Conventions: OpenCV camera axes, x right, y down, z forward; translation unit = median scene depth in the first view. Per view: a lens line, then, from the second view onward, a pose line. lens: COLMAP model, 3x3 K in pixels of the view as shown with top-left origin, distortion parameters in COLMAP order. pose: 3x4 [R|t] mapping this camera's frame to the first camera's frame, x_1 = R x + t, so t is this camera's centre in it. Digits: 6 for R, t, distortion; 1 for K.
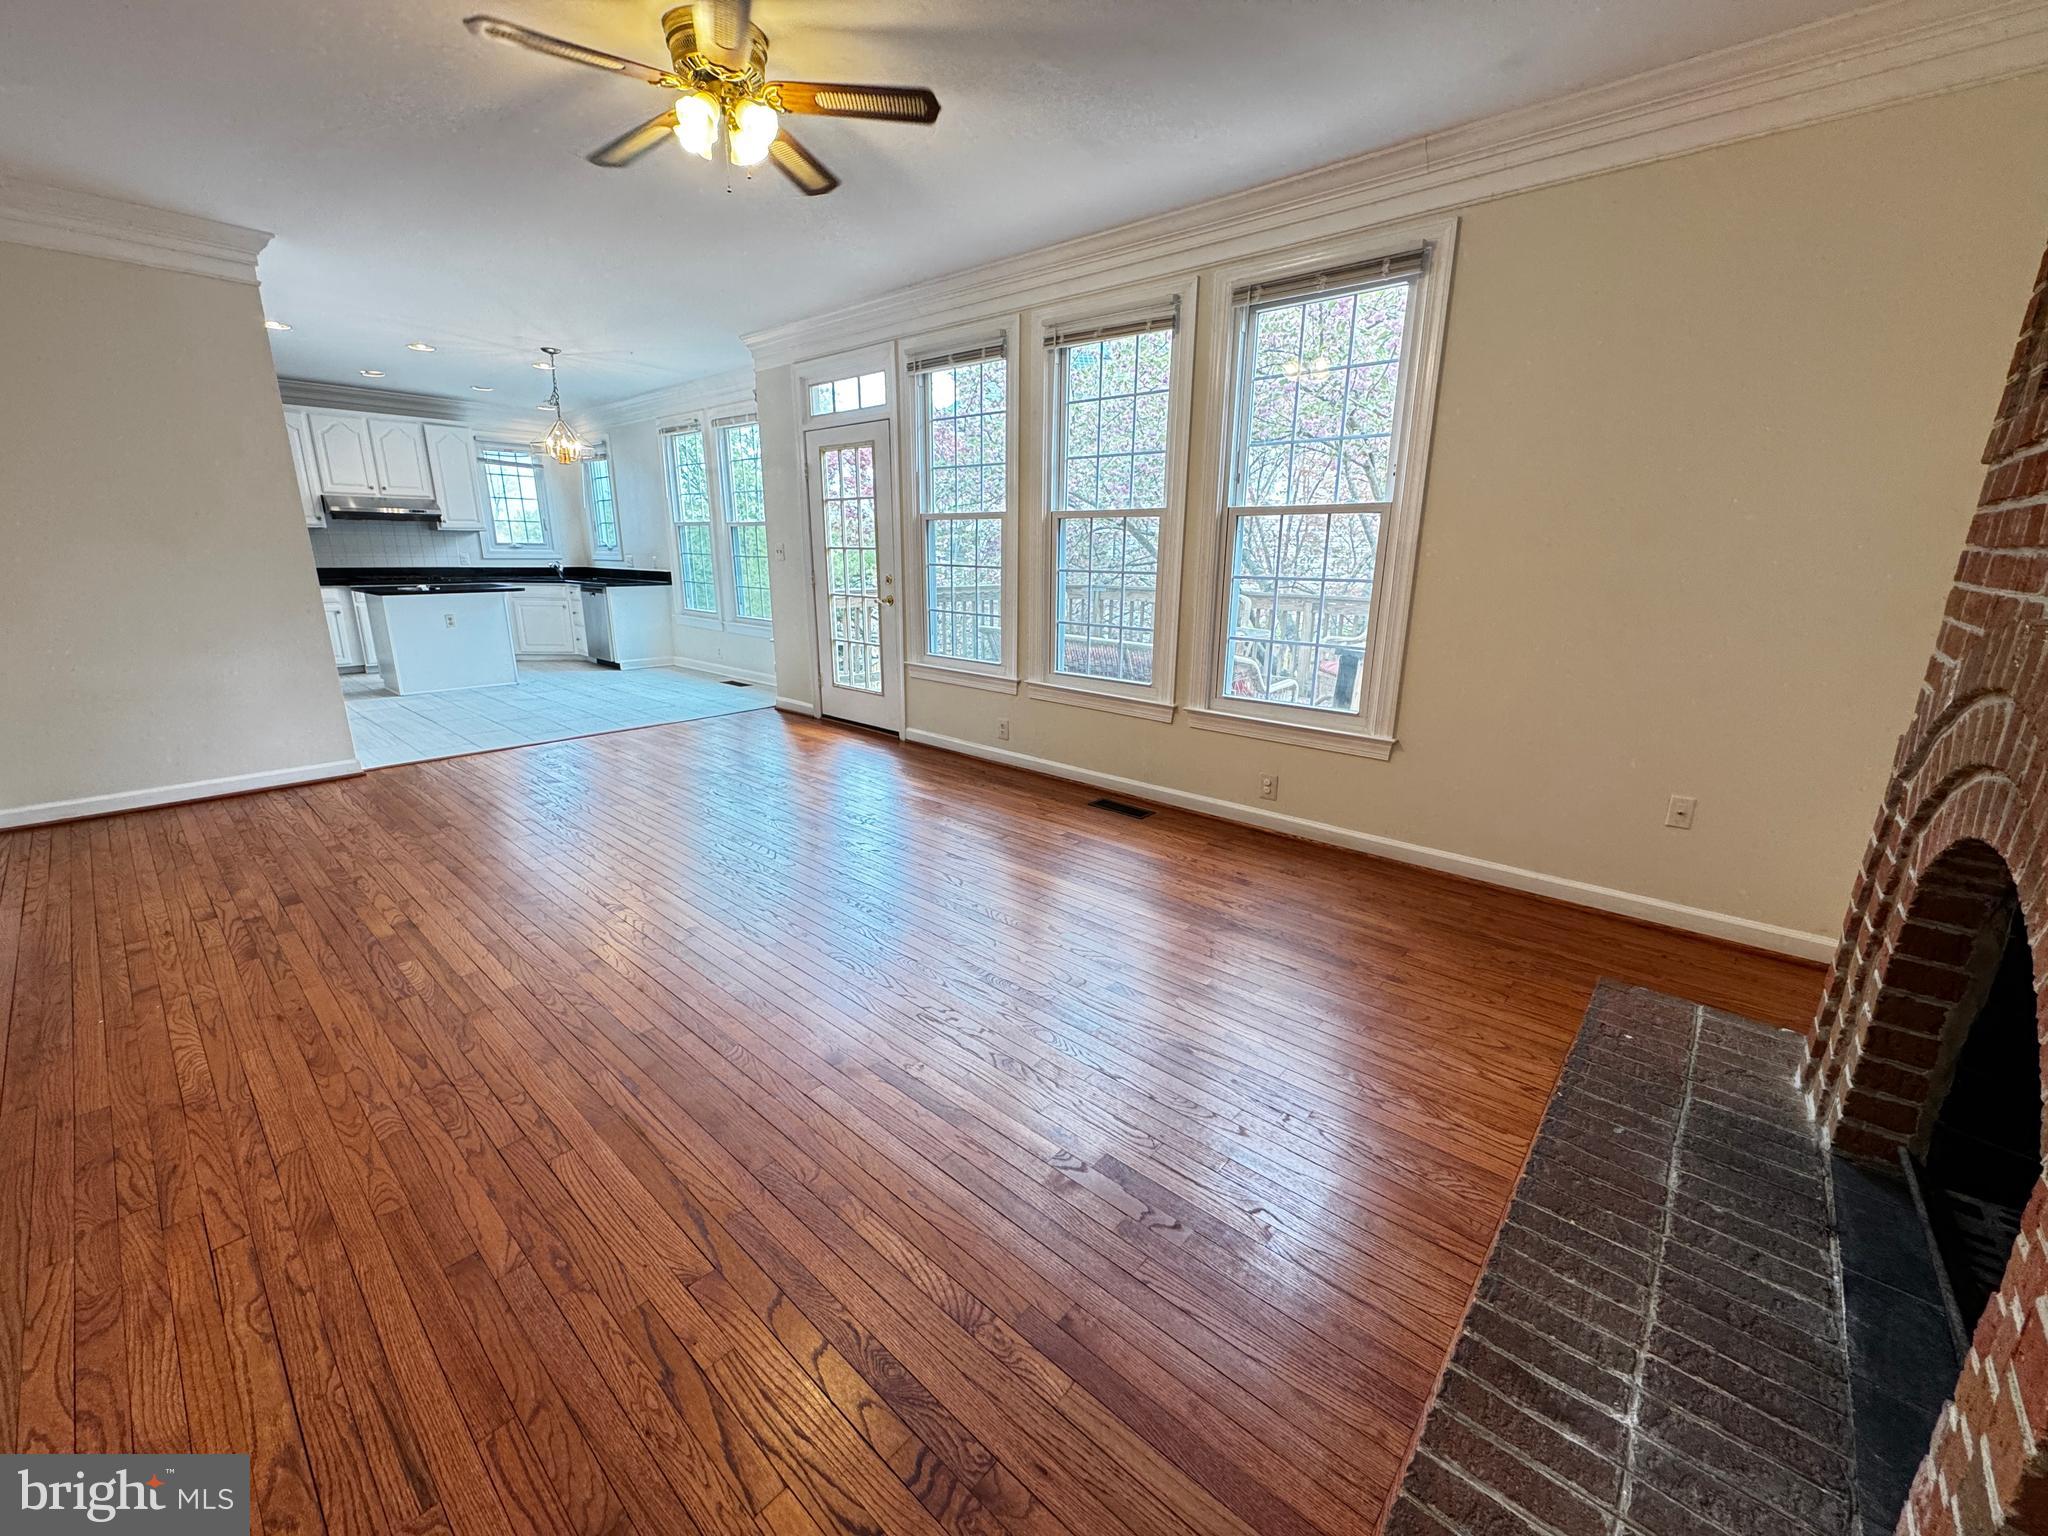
lens RADIAL K [[814.4, 0, 1021.8], [0, 814.4, 762.2], [0, 0, 1]] dist [-0.002458, 0.000480]
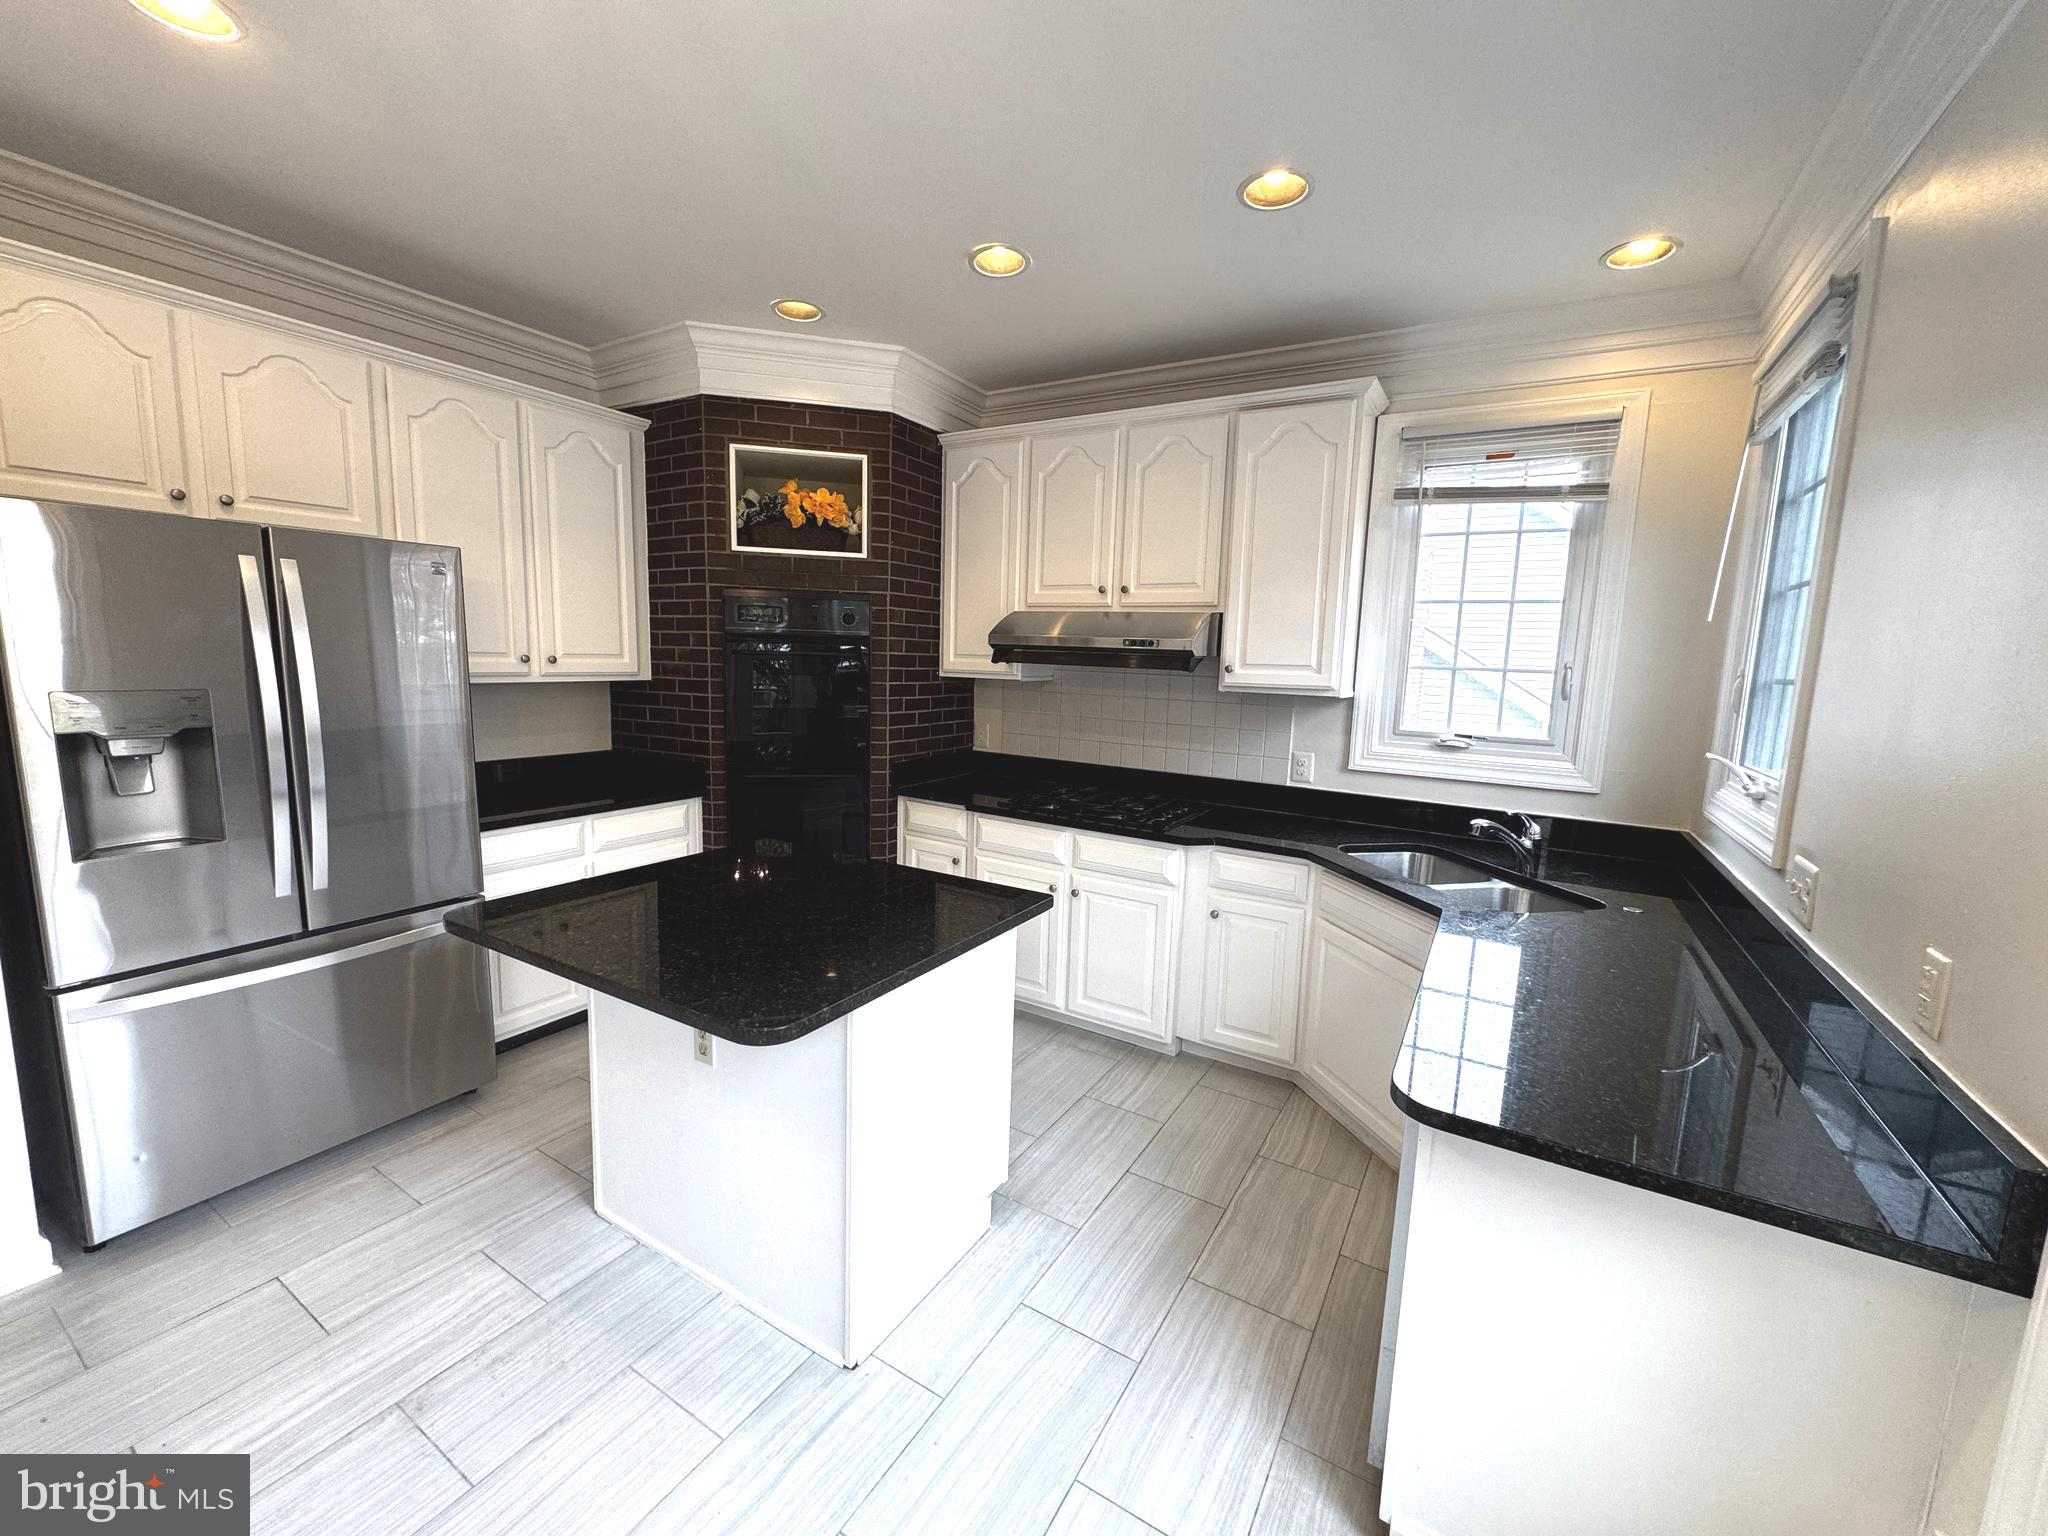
lens RADIAL K [[814.4, 0, 1025.5], [0, 814.4, 765.3], [0, 0, 1]] dist [-0.002458, 0.000480]
pose [[0.180981, 0.127577, -0.975177, -0.587193], [-0.280910, 0.956949, 0.073059, -0.411876], [0.942515, 0.260715, 0.209027, 1.366999]]
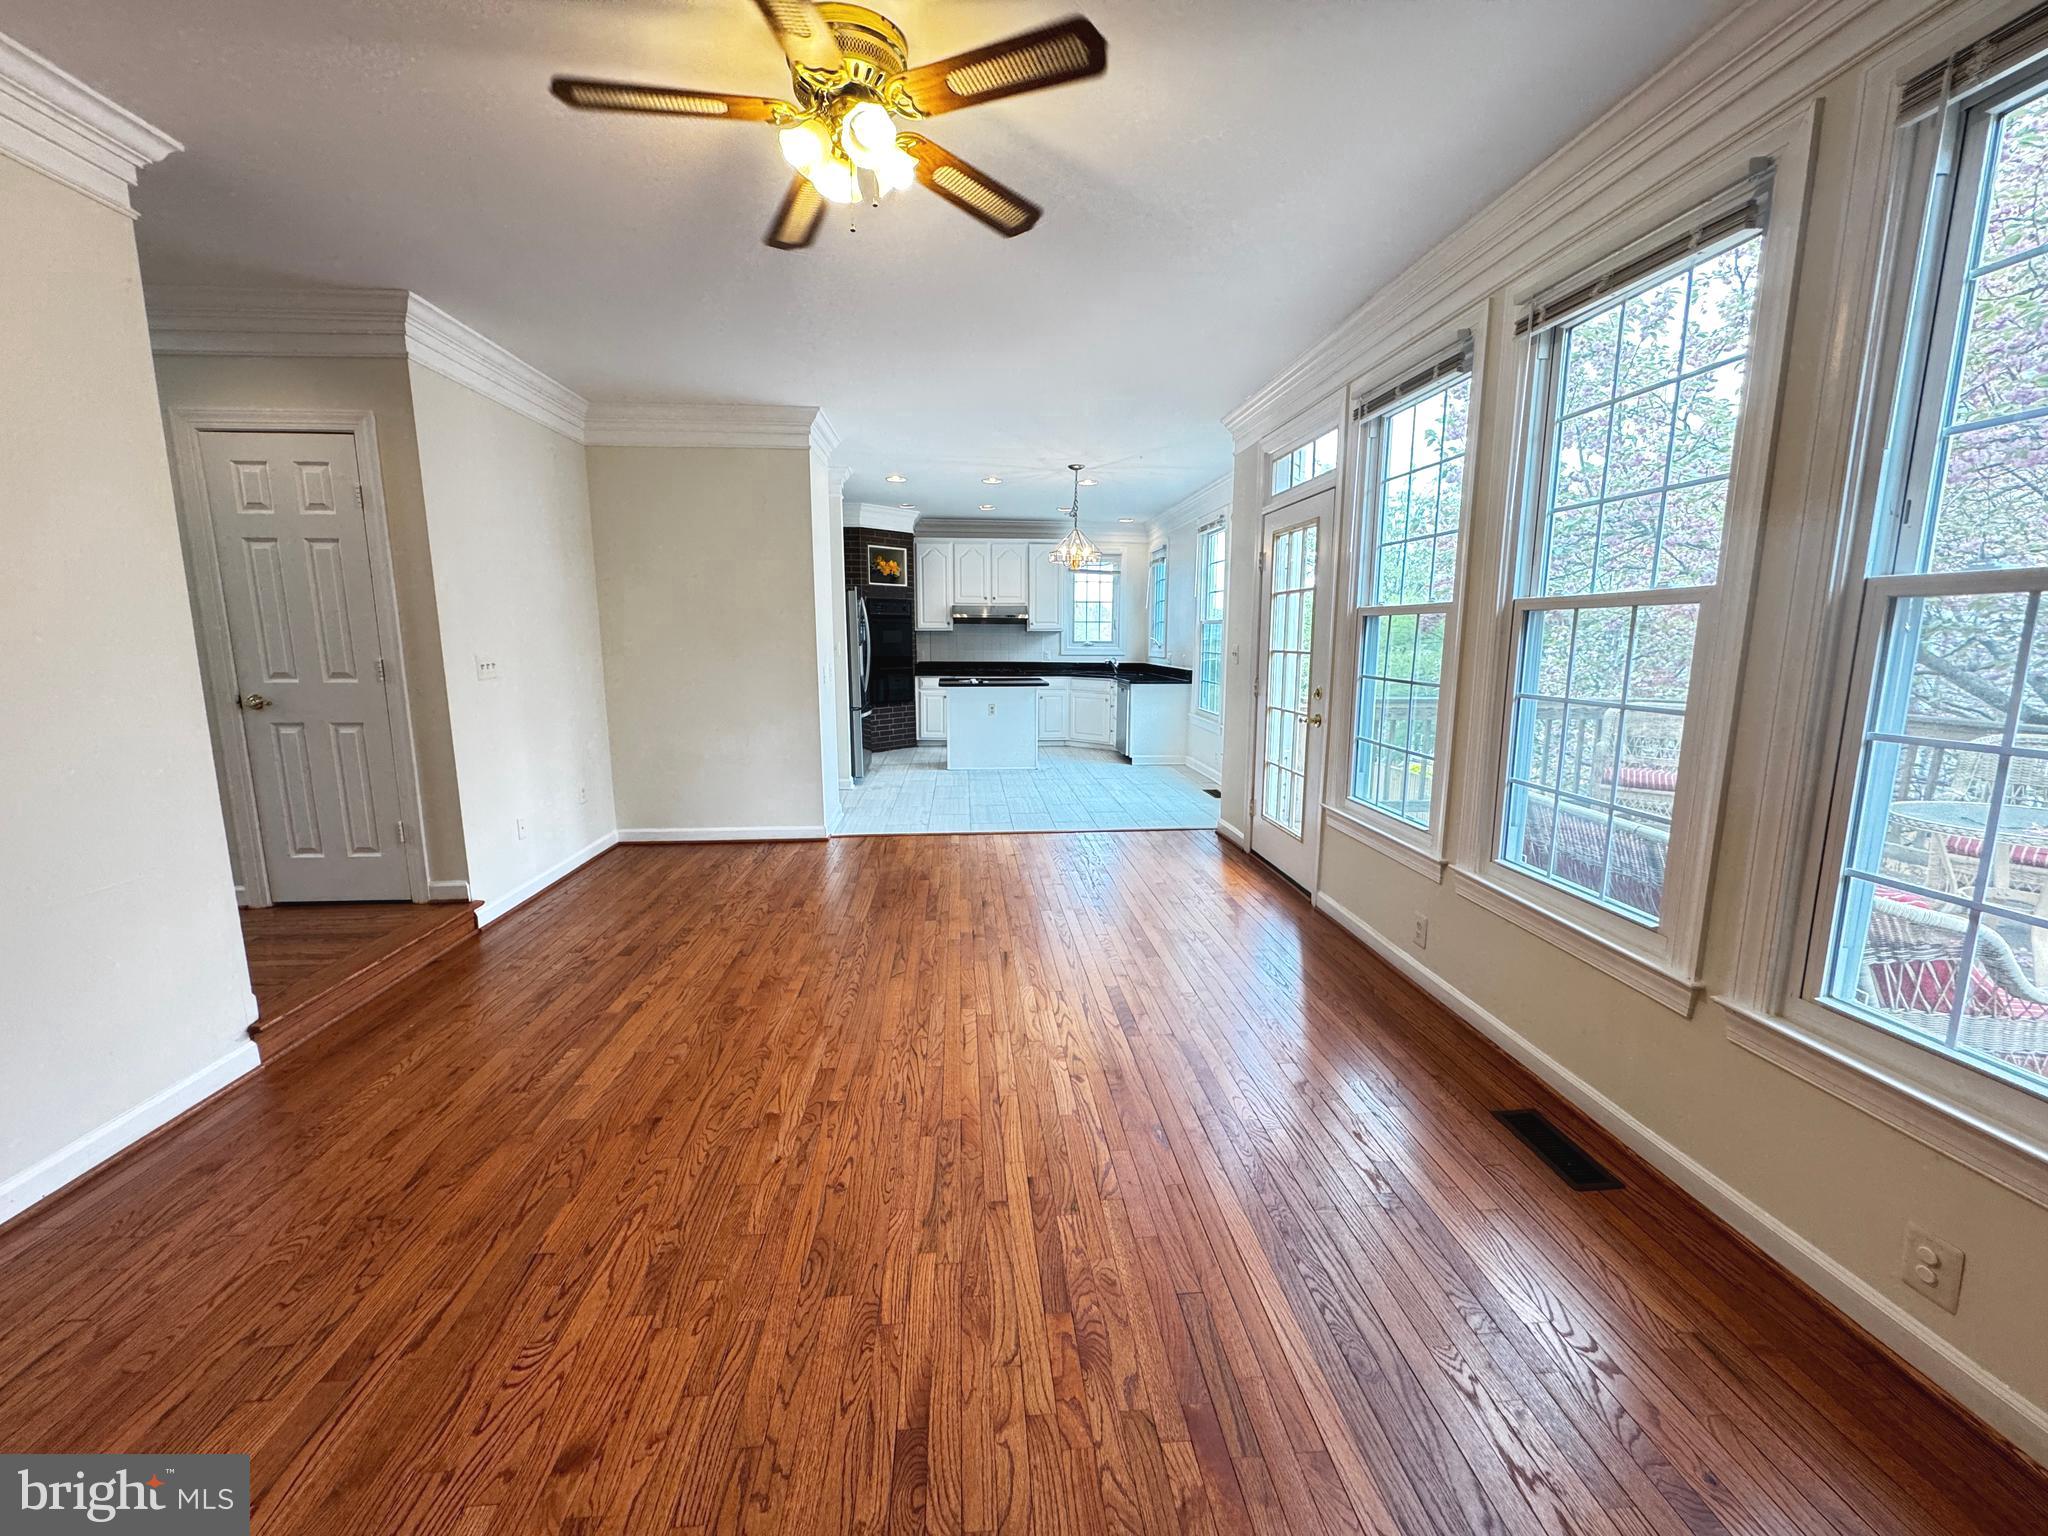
lens RADIAL K [[814.4, 0, 1027.3], [0, 814.4, 764.4], [0, 0, 1]] dist [-0.002458, 0.000480]
pose [[0.721928, 0.100713, -0.684600, 0.168478], [-0.172077, 0.984402, -0.036643, -0.086728], [0.670231, 0.144257, 0.727997, 0.282372]]
